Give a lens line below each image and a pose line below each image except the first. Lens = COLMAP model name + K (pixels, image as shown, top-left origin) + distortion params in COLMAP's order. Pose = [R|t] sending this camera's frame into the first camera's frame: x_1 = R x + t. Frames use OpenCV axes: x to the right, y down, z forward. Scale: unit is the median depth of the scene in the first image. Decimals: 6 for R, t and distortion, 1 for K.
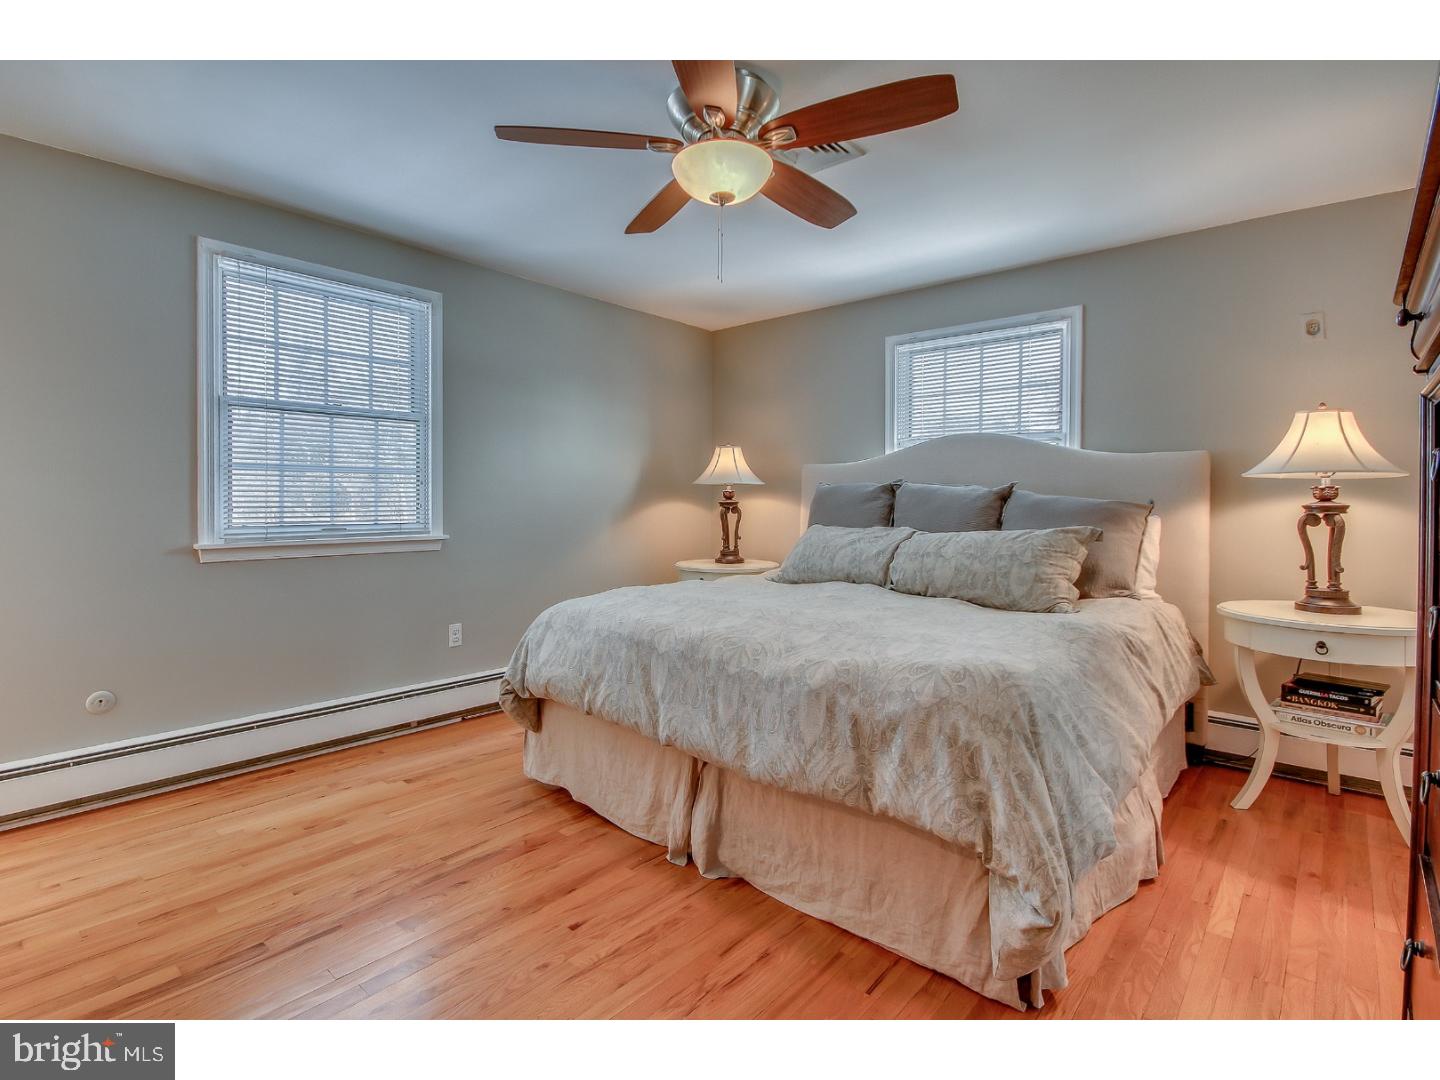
lens RADIAL K [[716.5, 0, 716.5], [0, 716.5, 526.4], [0, 0, 1]] dist [-0.021358, -0.000113]
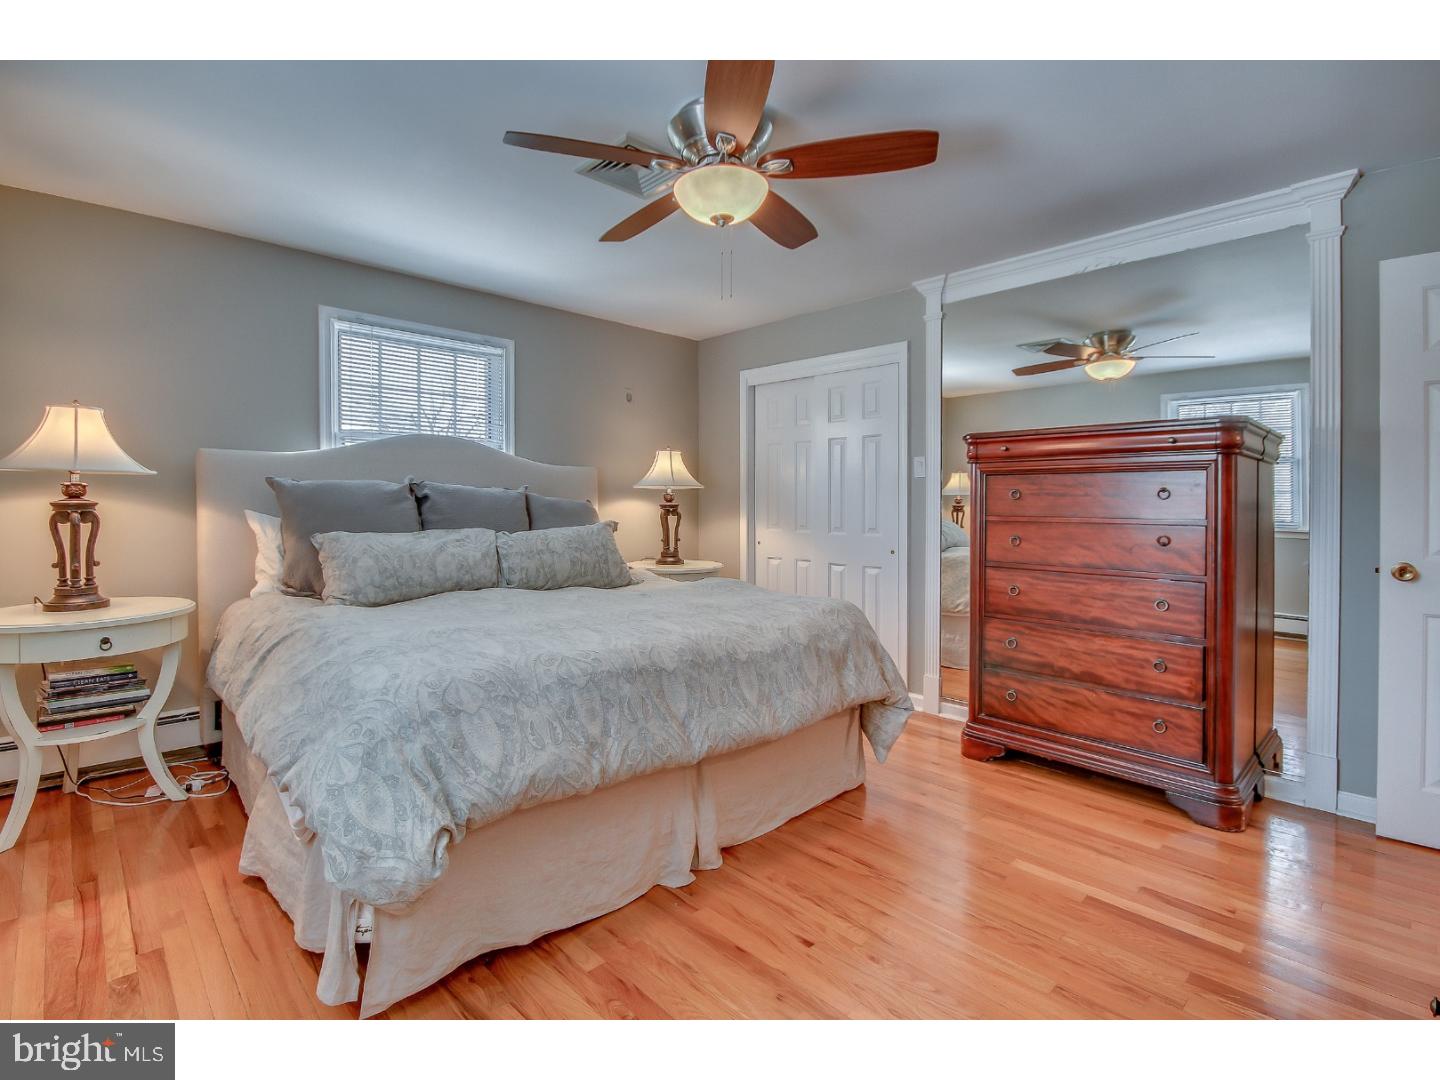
lens RADIAL K [[677.2, 0, 716.5], [0, 677.2, 517.9], [0, 0, 1]] dist [0.009109, -0.009735]
pose [[0.076788, -0.024452, 0.996748, -0.630144], [0.030961, 0.999276, 0.022129, -0.023400], [-0.996567, 0.029161, 0.077490, 0.582960]]
